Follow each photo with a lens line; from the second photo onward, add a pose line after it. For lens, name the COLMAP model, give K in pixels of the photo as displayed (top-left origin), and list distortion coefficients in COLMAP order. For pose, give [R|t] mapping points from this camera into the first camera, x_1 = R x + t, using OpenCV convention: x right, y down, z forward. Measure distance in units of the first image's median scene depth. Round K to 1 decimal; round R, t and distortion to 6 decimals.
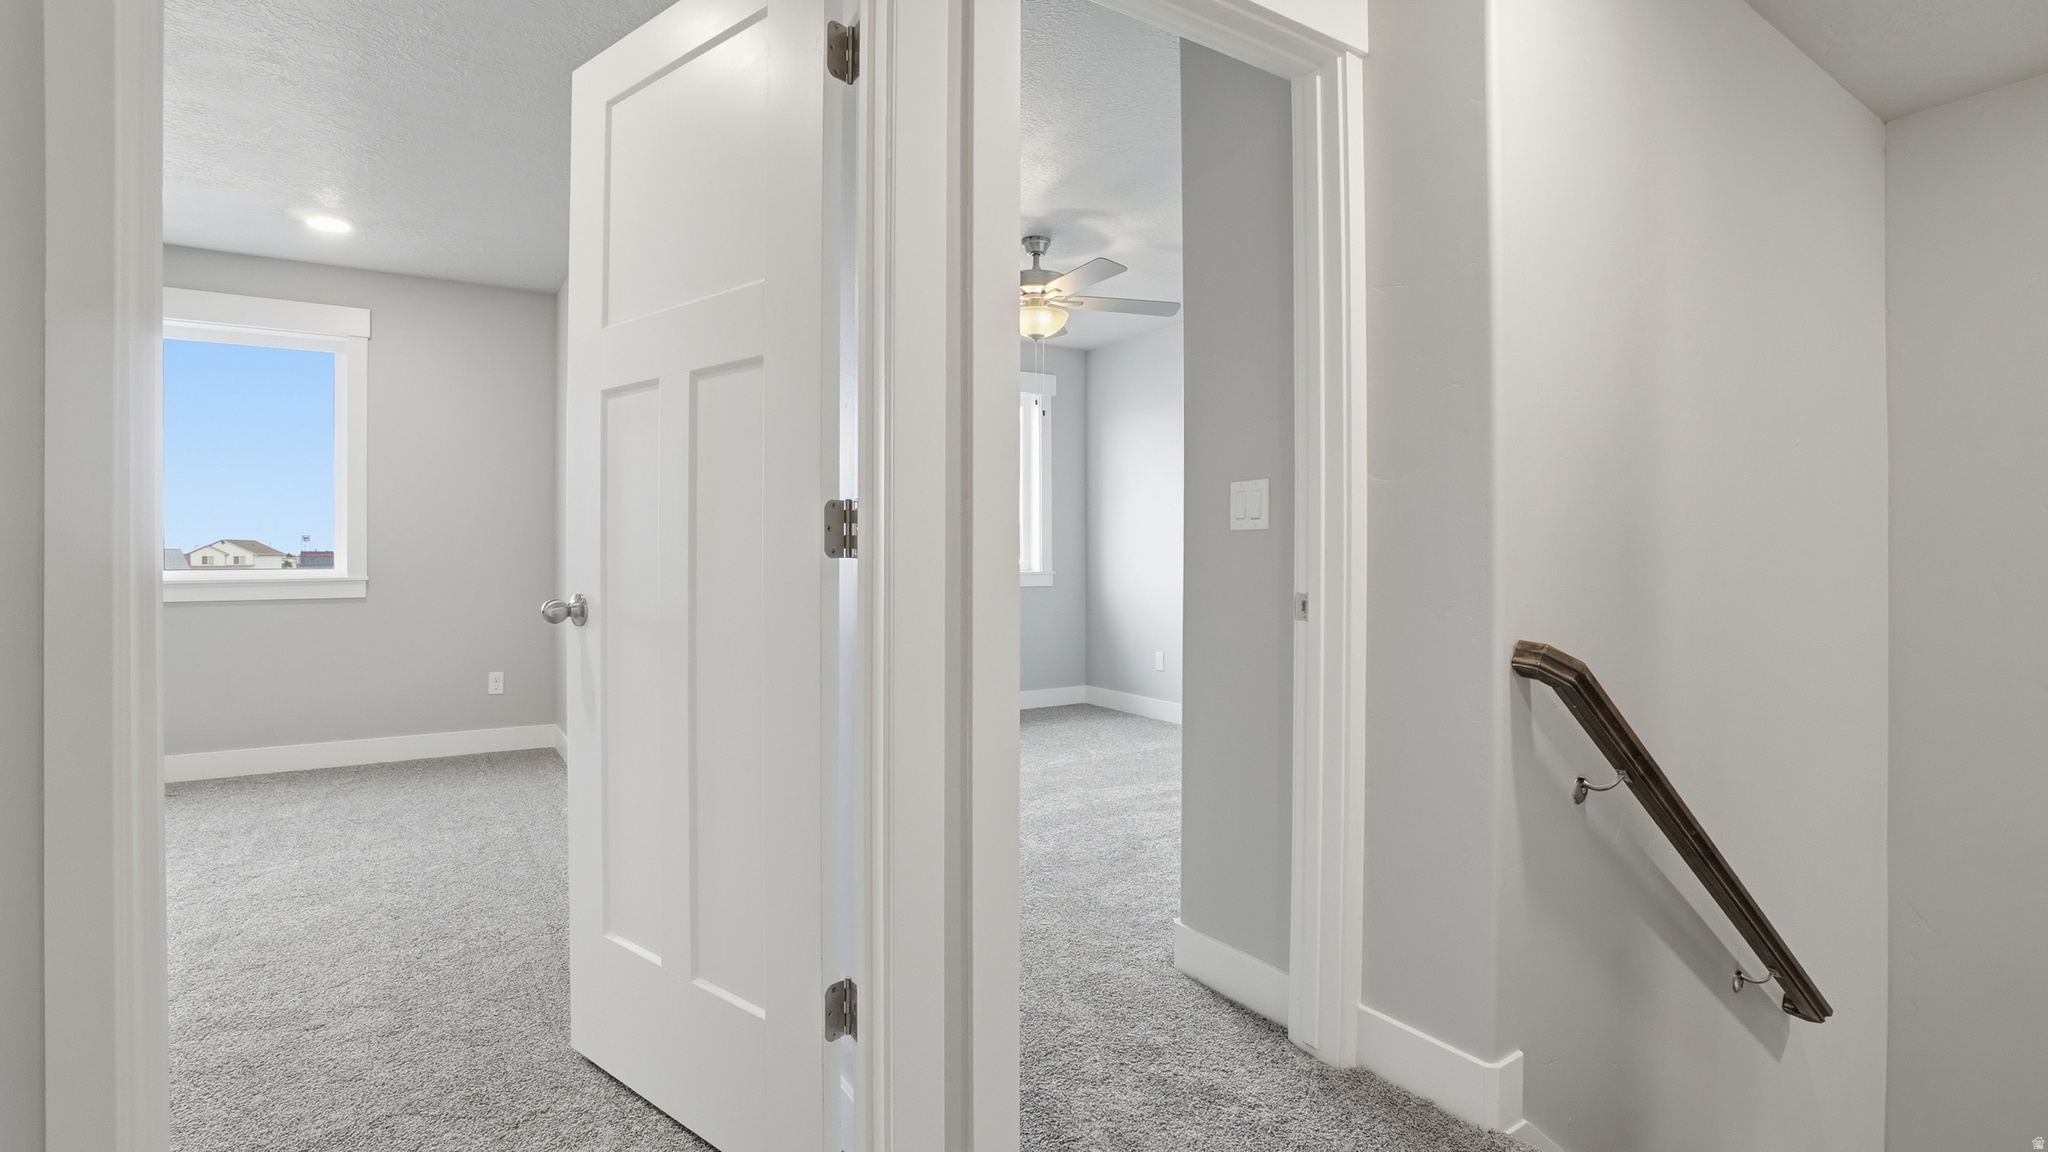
lens RADIAL K [[930.3, 0, 1024.5], [0, 930.3, 565.3], [0, 0, 1]] dist [-0.068629, 0.028698]
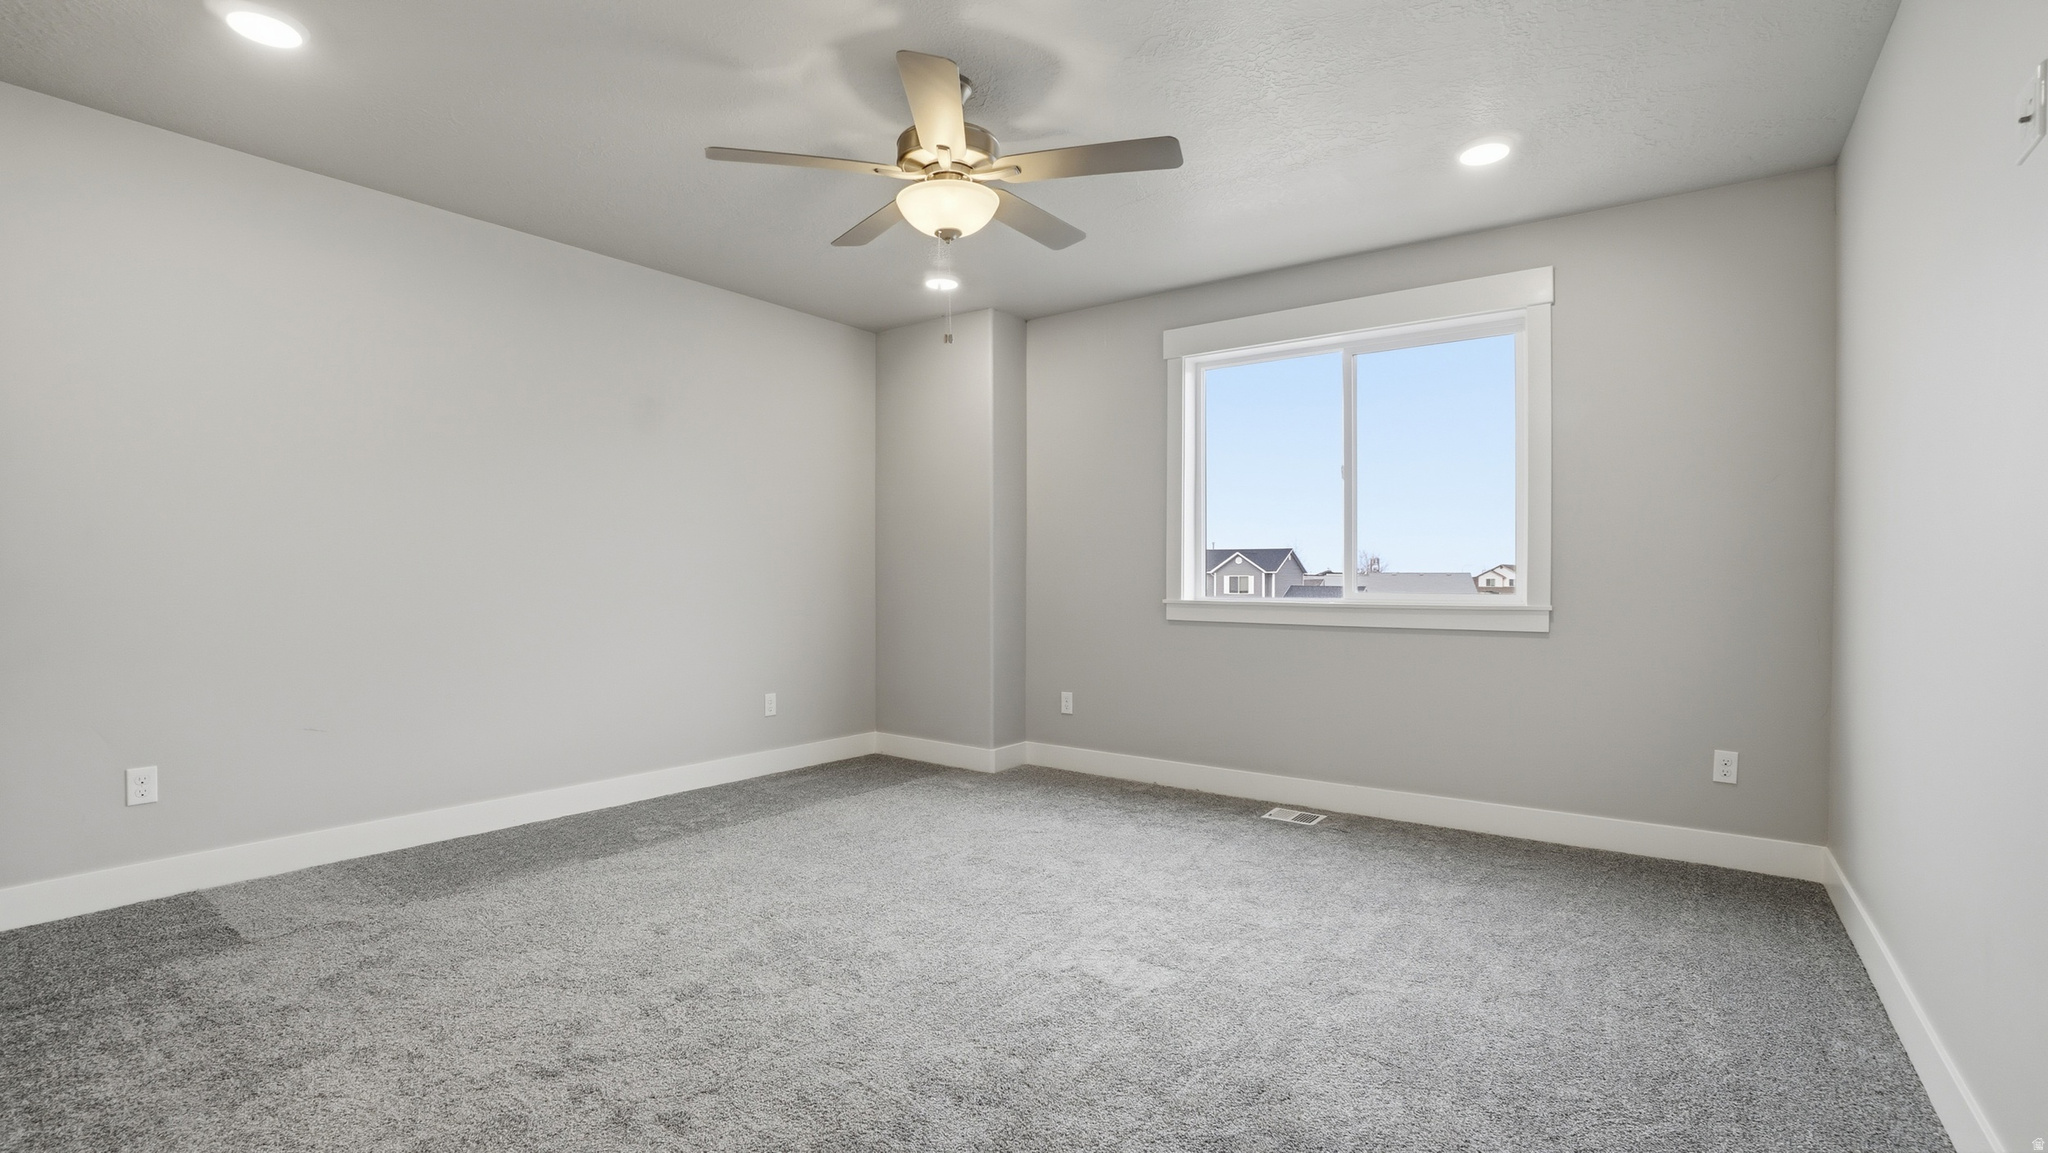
lens RADIAL K [[915.5, 0, 1014.7], [0, 915.5, 587.4], [0, 0, 1]] dist [-0.066993, 0.027610]
pose [[0.339615, 0.013422, -0.940469, -0.149801], [-0.015486, 0.999842, 0.008677, -0.003103], [0.940437, 0.011617, 0.339769, 0.294269]]
